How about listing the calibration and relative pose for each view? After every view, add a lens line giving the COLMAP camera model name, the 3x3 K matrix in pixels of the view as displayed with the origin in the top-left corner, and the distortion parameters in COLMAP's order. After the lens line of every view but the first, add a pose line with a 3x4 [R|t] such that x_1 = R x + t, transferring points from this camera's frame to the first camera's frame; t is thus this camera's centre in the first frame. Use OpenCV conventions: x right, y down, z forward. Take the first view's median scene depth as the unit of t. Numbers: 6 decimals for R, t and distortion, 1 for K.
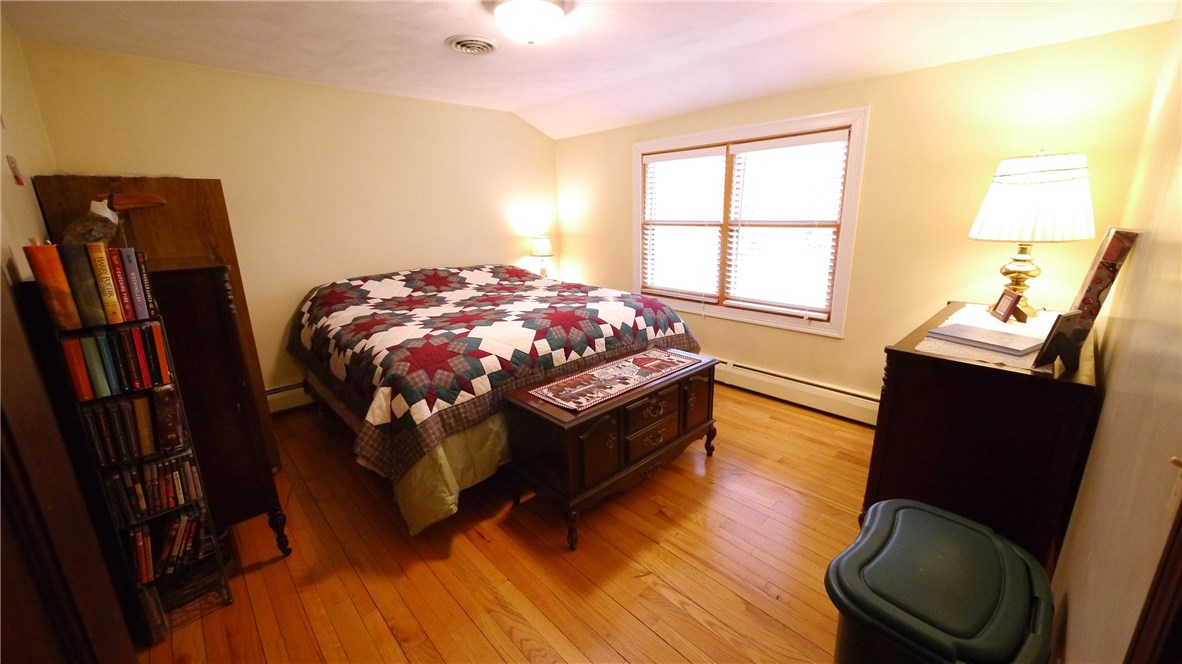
lens RADIAL K [[450.2, 0, 590.4], [0, 450.2, 326.2], [0, 0, 1]] dist [-0.008313, 0.000228]
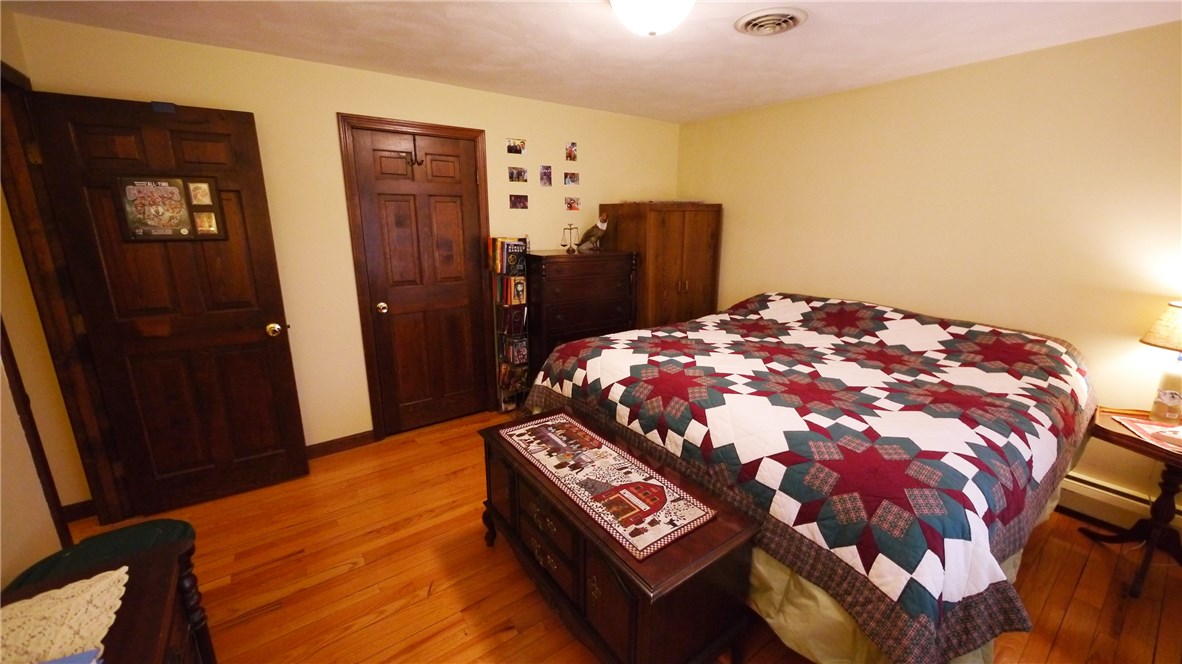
lens RADIAL K [[450.2, 0, 592.6], [0, 450.2, 328.0], [0, 0, 1]] dist [-0.008313, 0.000228]
pose [[-0.124253, 0.262245, -0.956969, 0.723101], [-0.247361, 0.925807, 0.285822, -0.316932], [0.960923, 0.272231, -0.050165, 0.994793]]
